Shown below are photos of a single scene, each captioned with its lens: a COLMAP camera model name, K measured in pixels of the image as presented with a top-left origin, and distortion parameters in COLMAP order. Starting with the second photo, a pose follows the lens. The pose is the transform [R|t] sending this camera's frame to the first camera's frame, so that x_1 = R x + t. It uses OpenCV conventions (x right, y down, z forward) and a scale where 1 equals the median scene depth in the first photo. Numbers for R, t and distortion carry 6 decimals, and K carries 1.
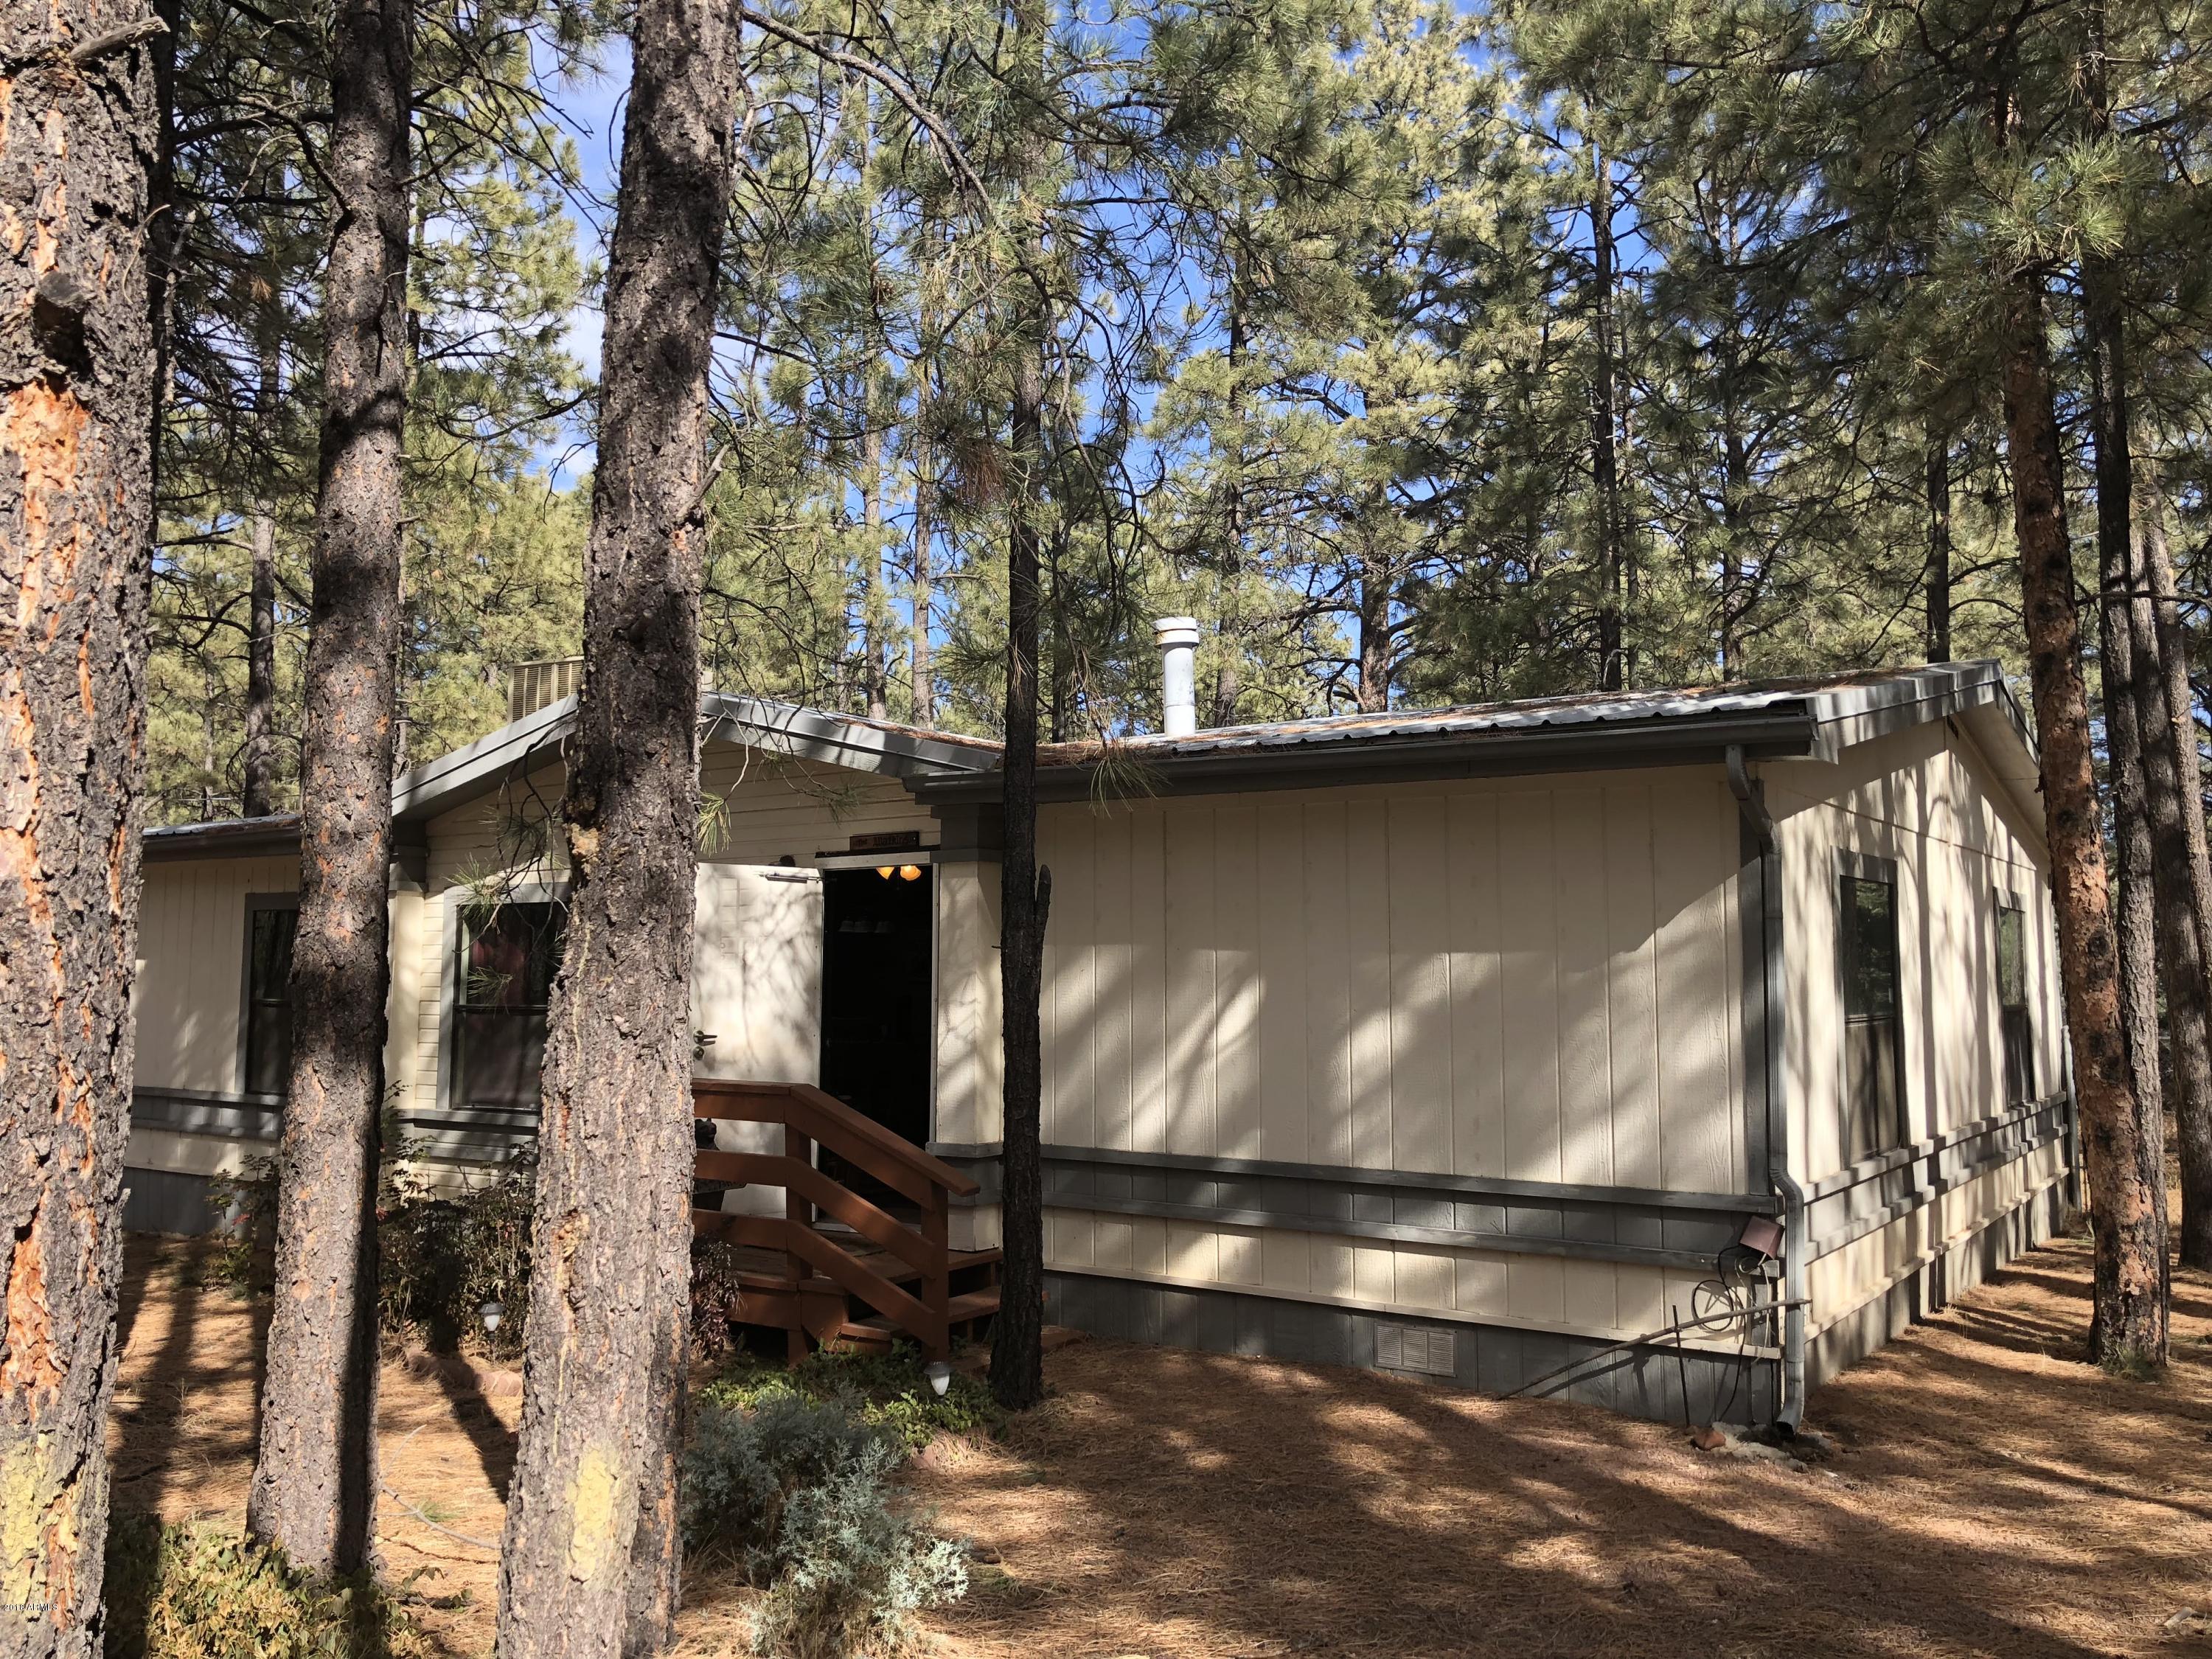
lens RADIAL K [[1814.1, 0, 1106.7], [0, 1814.1, 818.3], [0, 0, 1]] dist [0.054632, -0.072084]
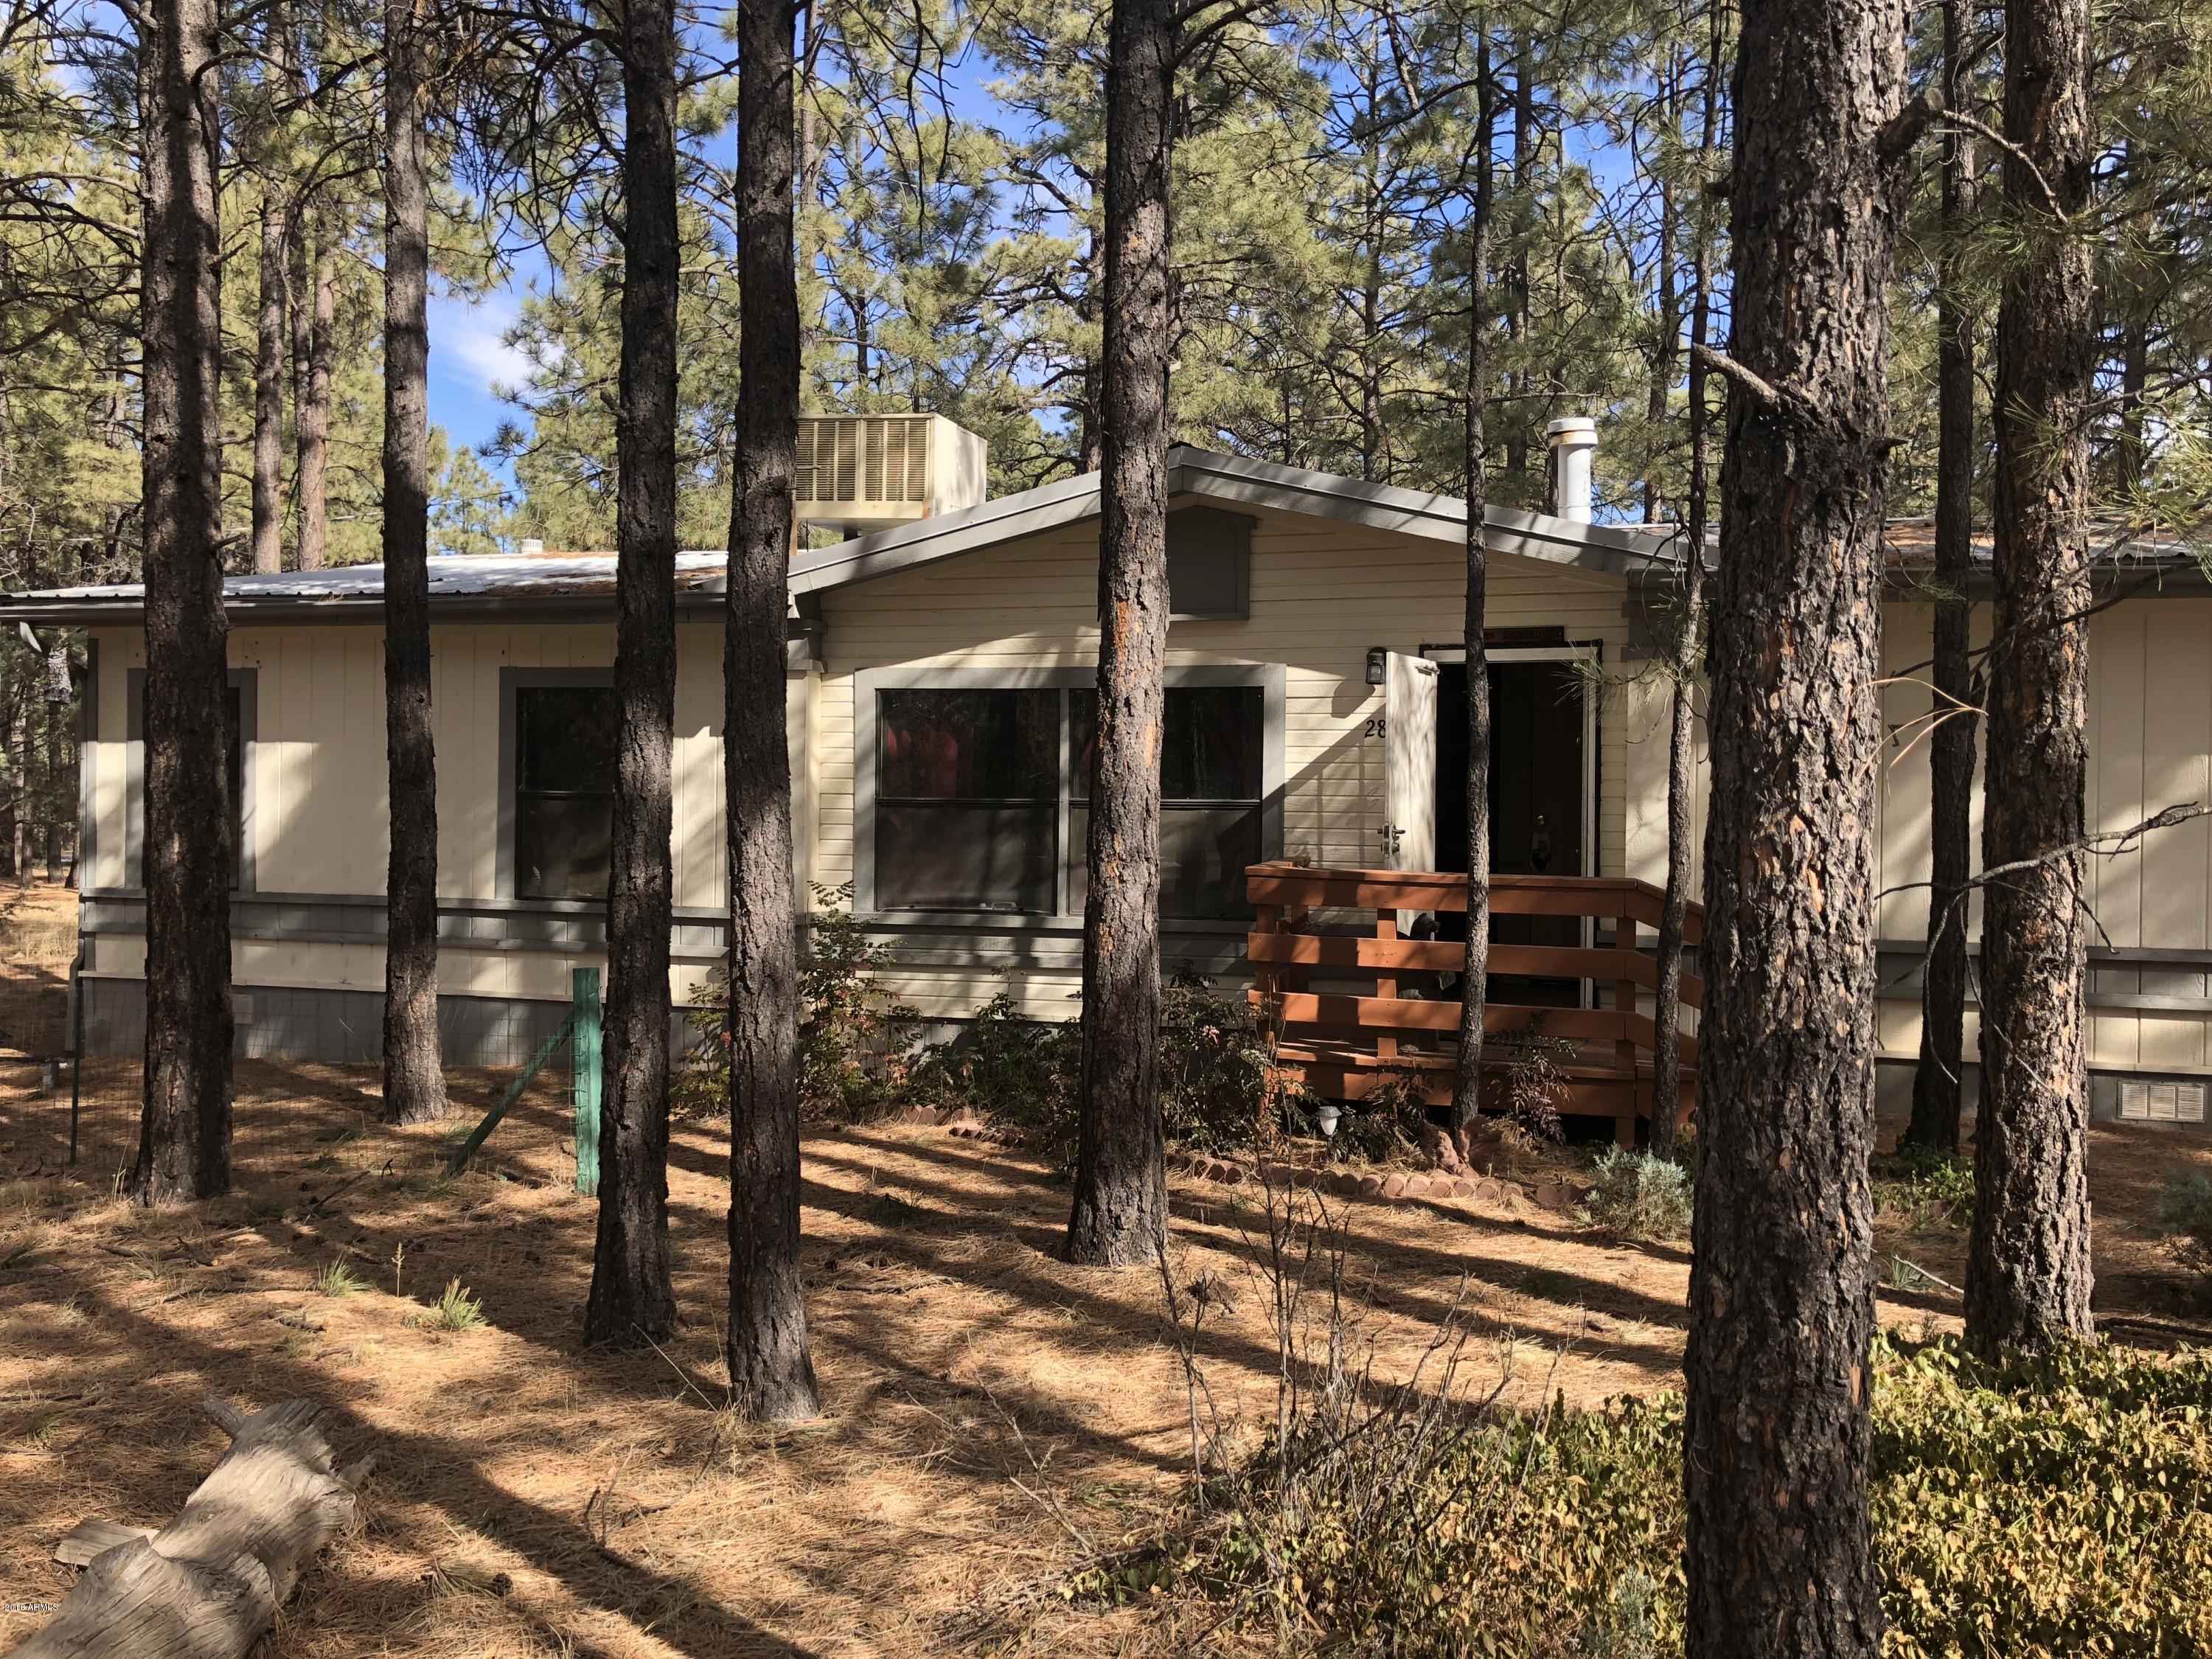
lens RADIAL K [[1814.1, 0, 1106.7], [0, 1814.1, 818.3], [0, 0, 1]] dist [0.054632, -0.072084]
pose [[0.940280, -0.001601, 0.340397, -0.677257], [-0.036044, 0.993899, 0.104238, 0.016807], [-0.338488, -0.110282, 0.934486, 0.143259]]
